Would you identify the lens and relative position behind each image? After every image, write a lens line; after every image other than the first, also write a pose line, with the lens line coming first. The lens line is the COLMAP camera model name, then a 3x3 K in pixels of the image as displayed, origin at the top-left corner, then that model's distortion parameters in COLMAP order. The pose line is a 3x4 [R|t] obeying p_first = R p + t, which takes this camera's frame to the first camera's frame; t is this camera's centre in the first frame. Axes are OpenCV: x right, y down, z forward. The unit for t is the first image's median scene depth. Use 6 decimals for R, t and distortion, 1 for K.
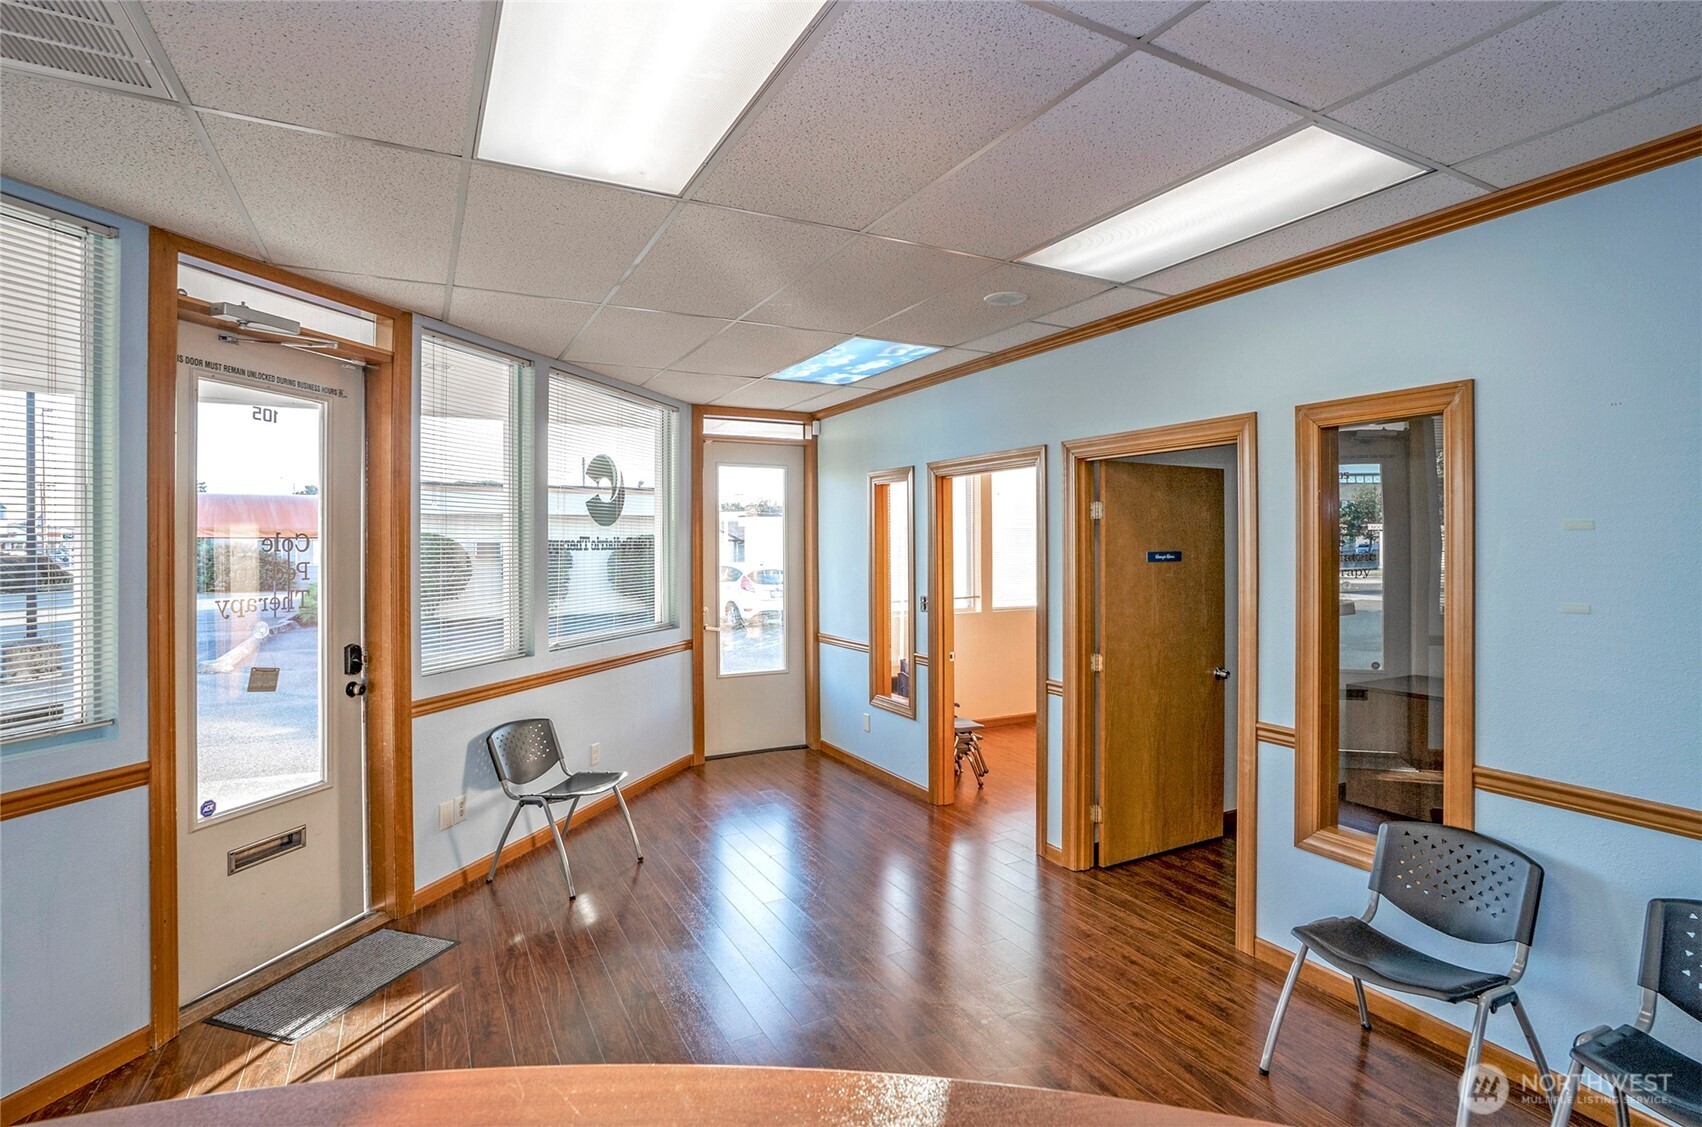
lens RADIAL K [[861.2, 0, 852.7], [0, 861.2, 554.1], [0, 0, 1]] dist [-0.001713, 0.016415]
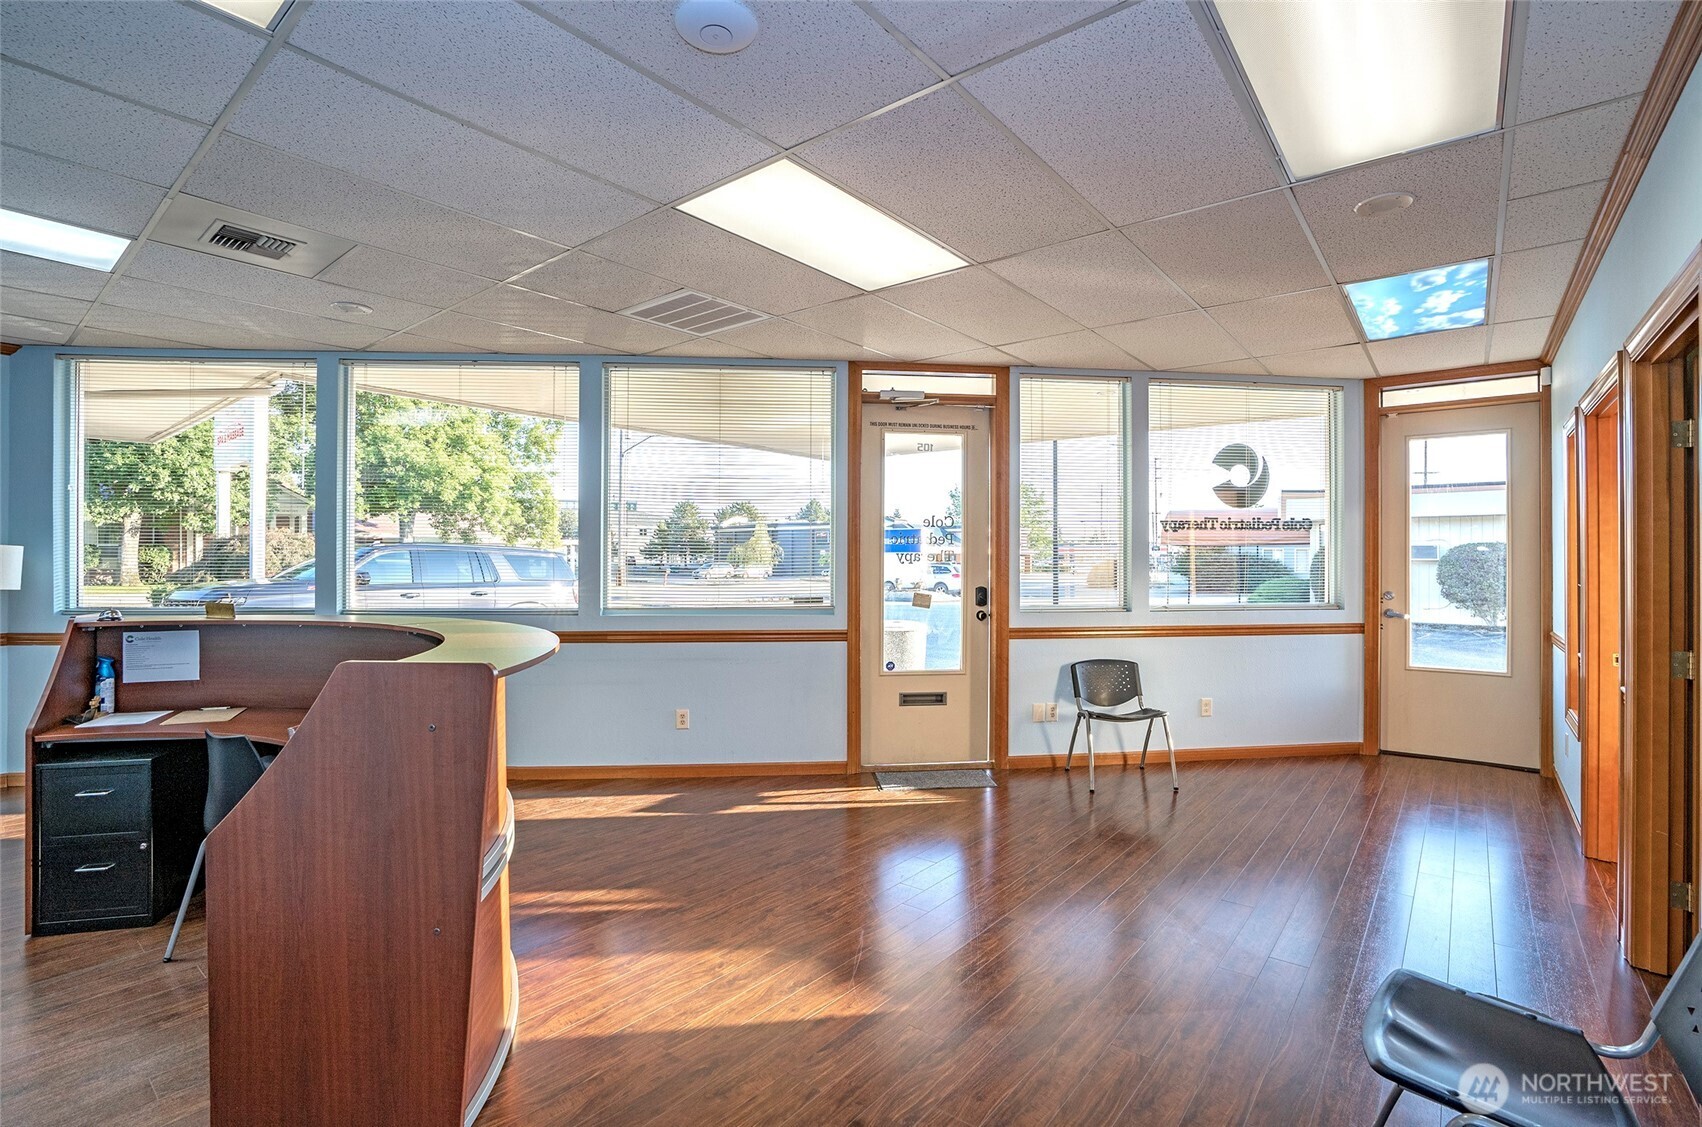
lens RADIAL K [[799.4, 0, 851.0], [0, 799.4, 563.5], [0, 0, 1]] dist [-0.004766, 0.000124]
pose [[0.424995, 0.006255, -0.905174, 0.600711], [-0.011051, 0.999937, 0.001721, 0.059277], [0.905128, 0.009271, 0.425038, 0.160003]]
